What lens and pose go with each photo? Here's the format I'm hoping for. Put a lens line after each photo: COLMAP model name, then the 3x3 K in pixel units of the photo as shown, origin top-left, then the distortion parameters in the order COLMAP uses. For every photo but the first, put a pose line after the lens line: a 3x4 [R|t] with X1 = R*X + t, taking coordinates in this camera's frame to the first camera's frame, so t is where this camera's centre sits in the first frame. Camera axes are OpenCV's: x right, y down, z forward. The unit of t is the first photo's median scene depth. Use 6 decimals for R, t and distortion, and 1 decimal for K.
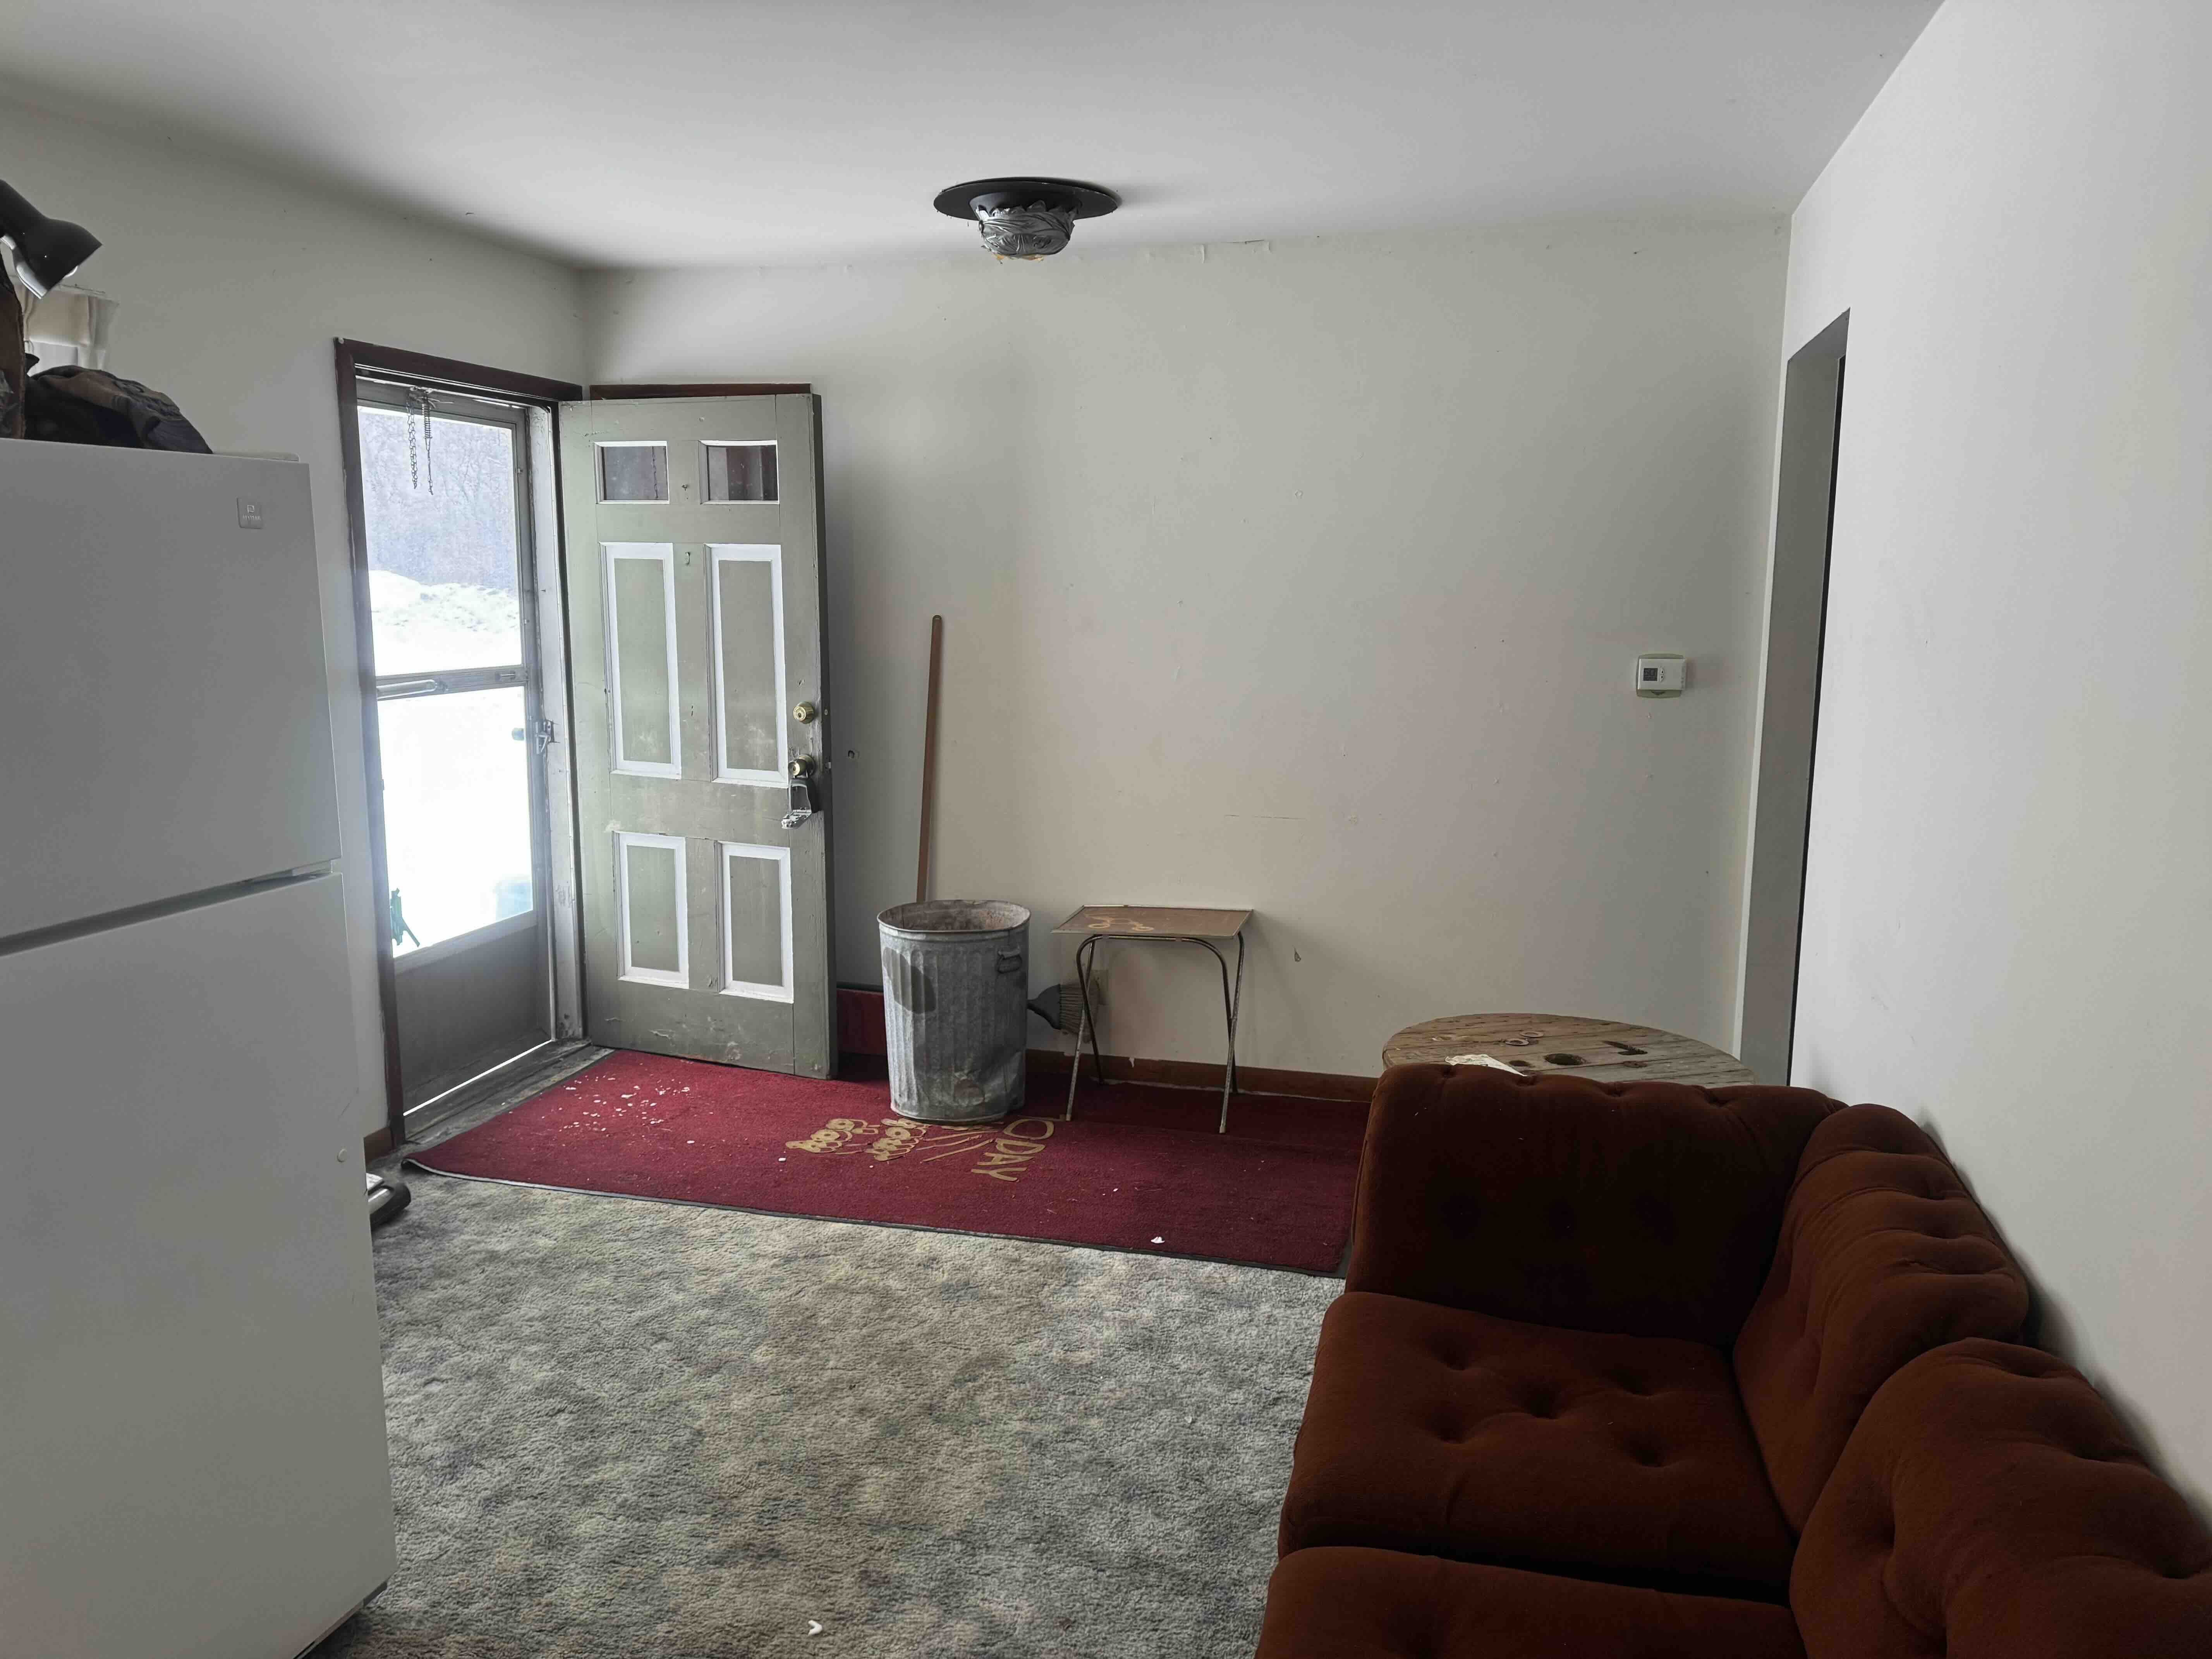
lens RADIAL K [[1546.4, 0, 1099.3], [0, 1546.4, 797.8], [0, 0, 1]] dist [0.120259, -0.224493]
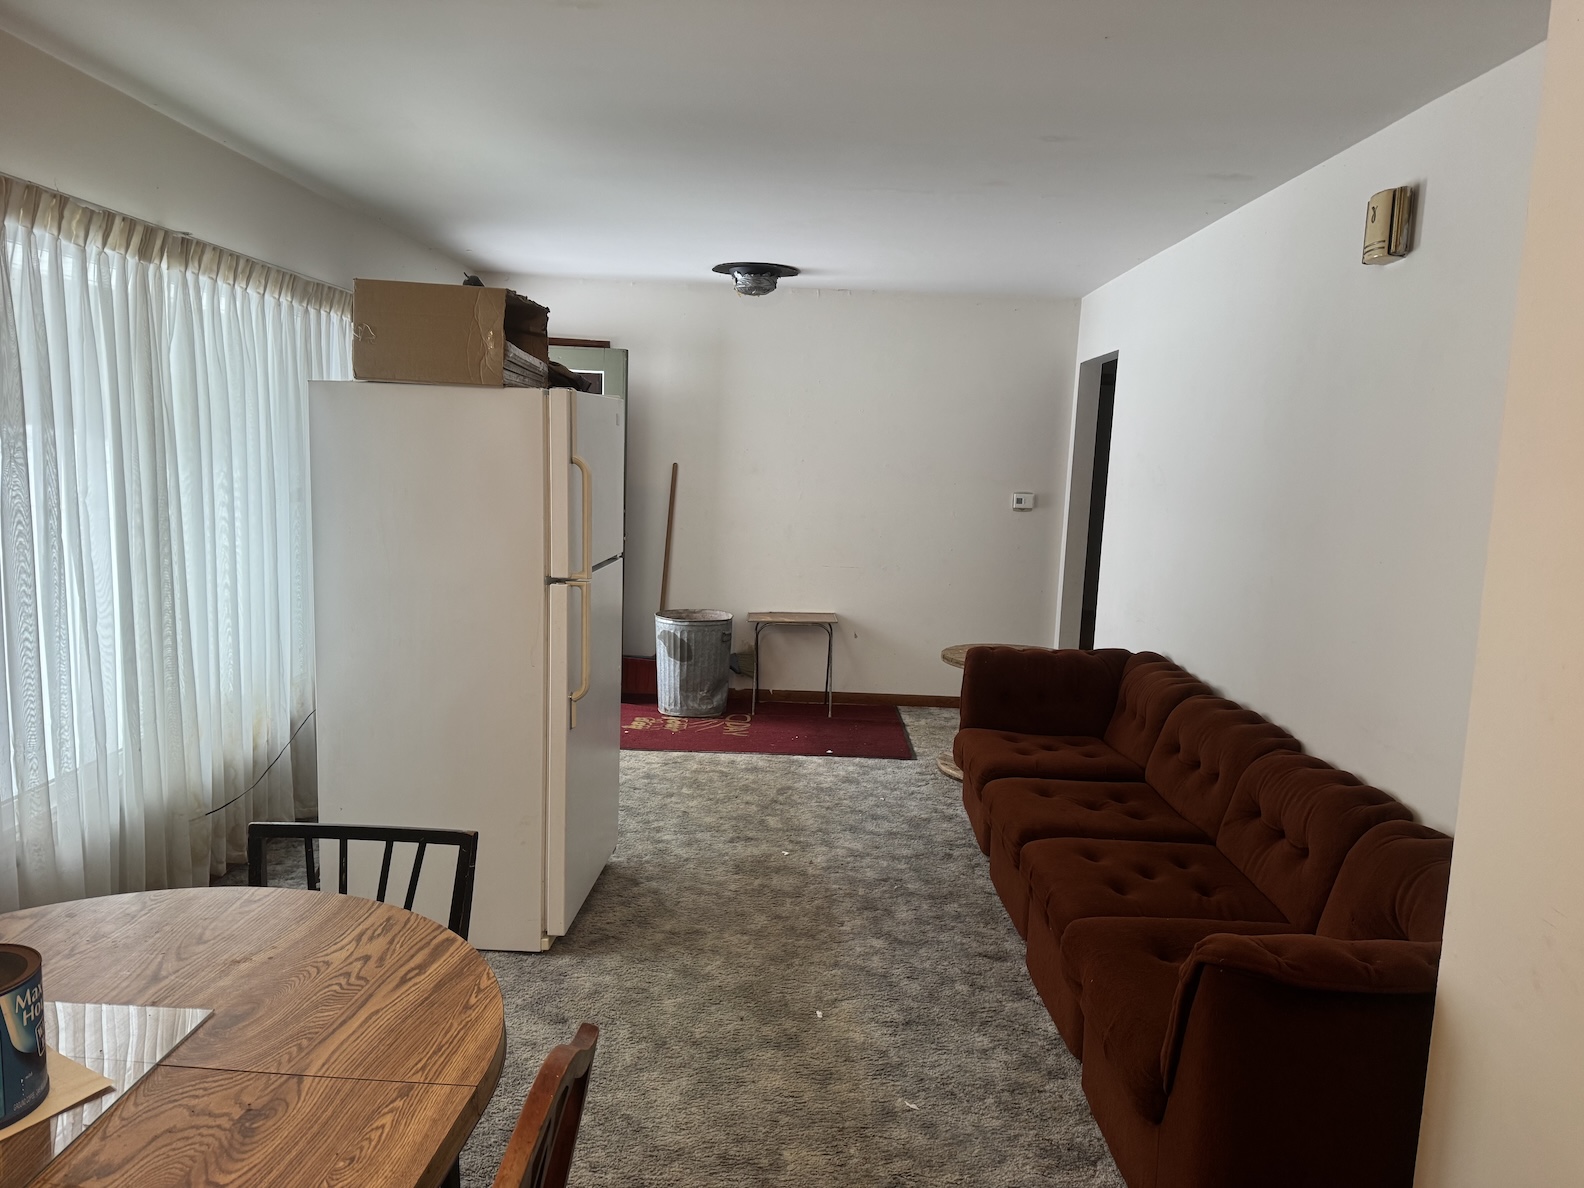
lens RADIAL K [[1092.6, 0, 792.0], [0, 1092.6, 594.0], [0, 0, 1]] dist [0.006218, 0.002008]
pose [[0.969228, 0.001301, 0.246160, -0.359770], [0.000600, 0.999971, -0.007648, 0.068070], [-0.246163, 0.007560, 0.969199, -0.438064]]
